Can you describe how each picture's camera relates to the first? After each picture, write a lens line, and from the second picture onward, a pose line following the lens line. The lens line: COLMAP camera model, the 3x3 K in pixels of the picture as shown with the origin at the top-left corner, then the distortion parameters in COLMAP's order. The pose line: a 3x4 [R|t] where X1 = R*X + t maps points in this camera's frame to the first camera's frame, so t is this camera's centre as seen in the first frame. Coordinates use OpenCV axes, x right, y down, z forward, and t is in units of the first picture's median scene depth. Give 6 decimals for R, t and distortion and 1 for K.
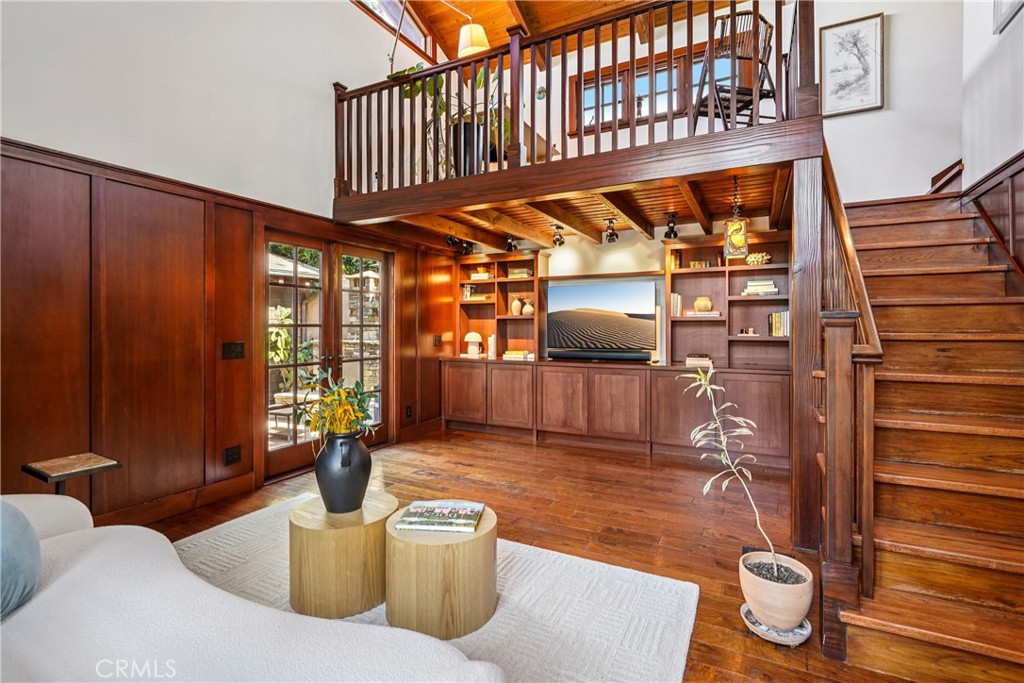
lens RADIAL K [[472.7, 0, 513.8], [0, 472.7, 327.5], [0, 0, 1]] dist [-0.006729, -0.000288]
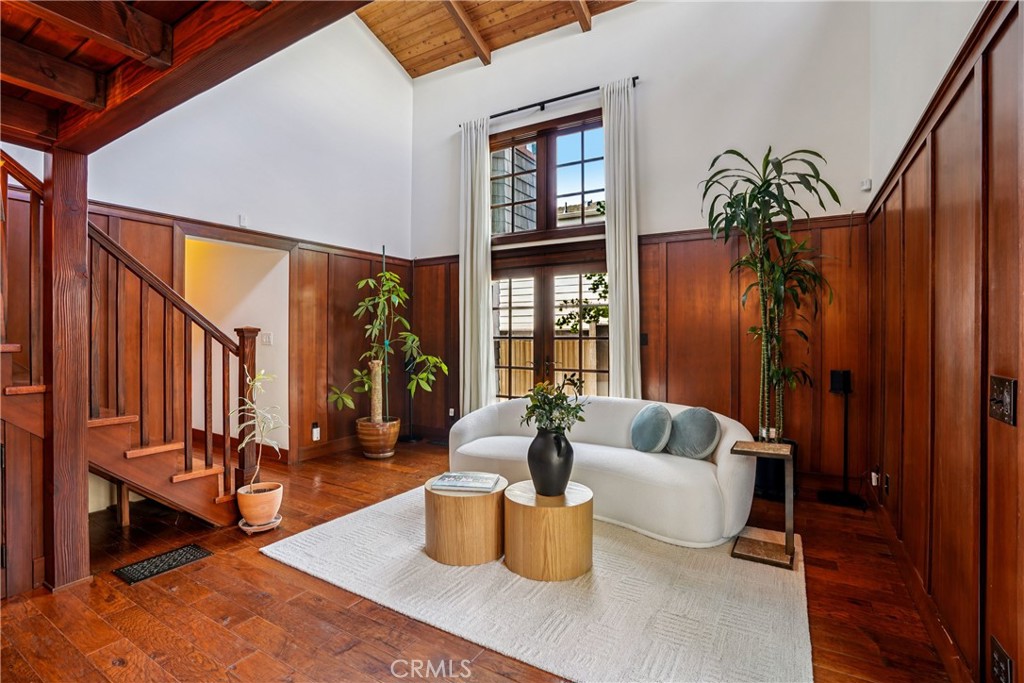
lens RADIAL K [[476.1, 0, 513.4], [0, 476.1, 333.8], [0, 0, 1]] dist [-0.049815, 0.000949]
pose [[-0.998224, -0.001879, 0.059545, -0.153663], [-0.001947, 0.999998, -0.001079, -0.003957], [-0.059543, -0.001193, -0.998225, 0.987543]]
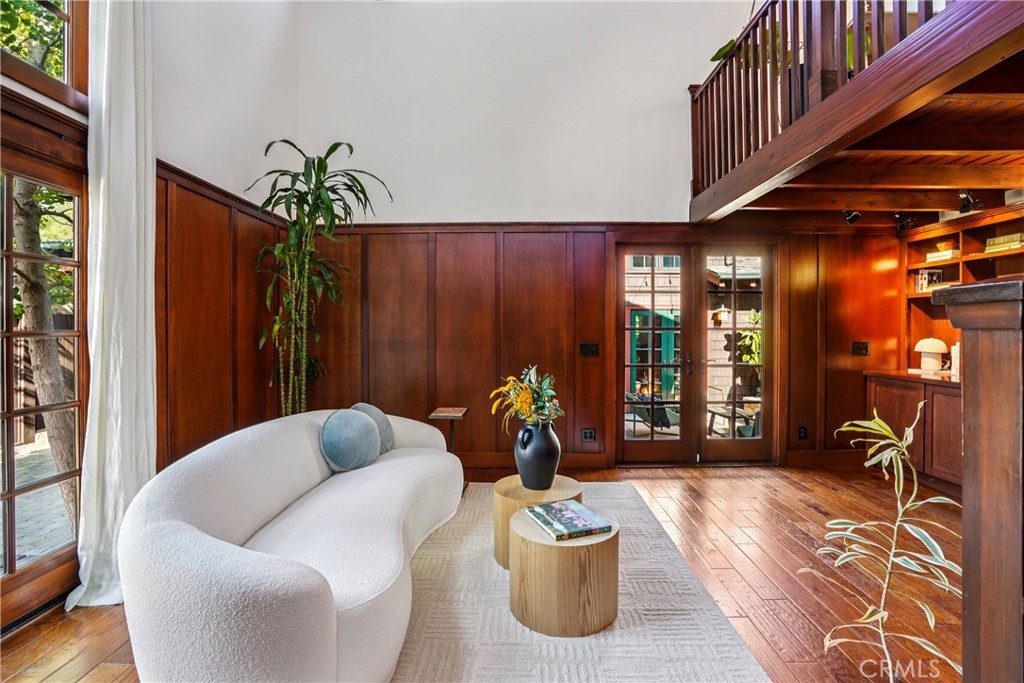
lens RADIAL K [[476.1, 0, 513.4], [0, 476.1, 333.8], [0, 0, 1]] dist [-0.049815, 0.000949]
pose [[0.440858, 0.006237, -0.897555, 0.299122], [-0.001592, 0.999980, 0.006167, 0.000408], [0.897575, -0.001290, 0.440859, 0.197074]]
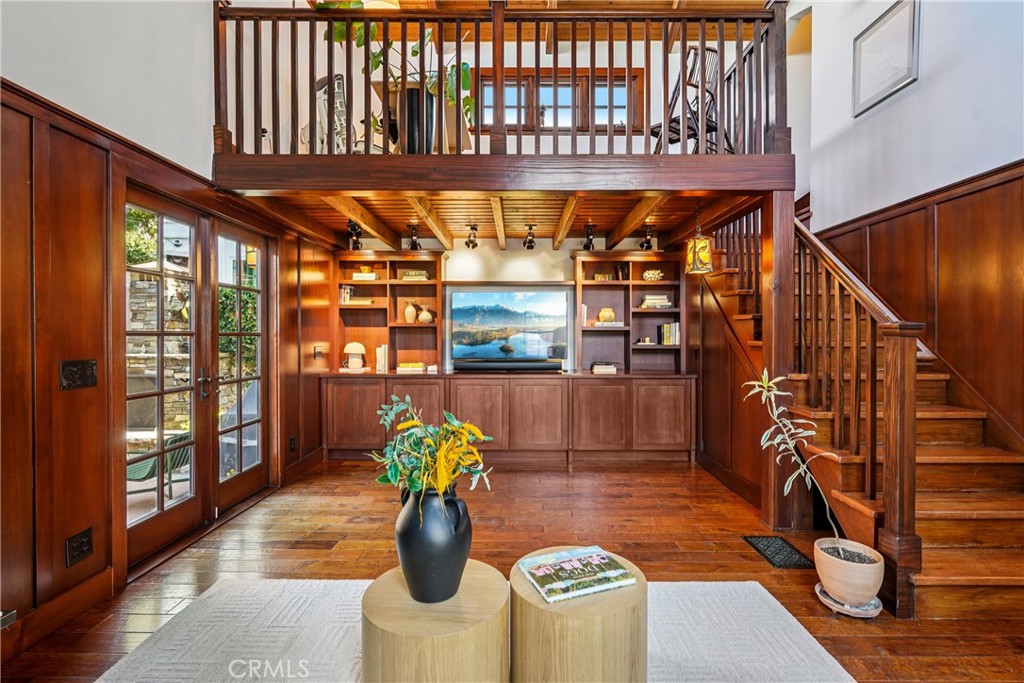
lens RADIAL K [[473.1, 0, 518.7], [0, 473.1, 338.6], [0, 0, 1]] dist [-0.005812, -0.000253]
pose [[0.889328, -0.000970, 0.457270, -0.259534], [-0.001200, 0.999989, 0.004455, -0.000381], [-0.457269, -0.004511, 0.889317, 0.142168]]
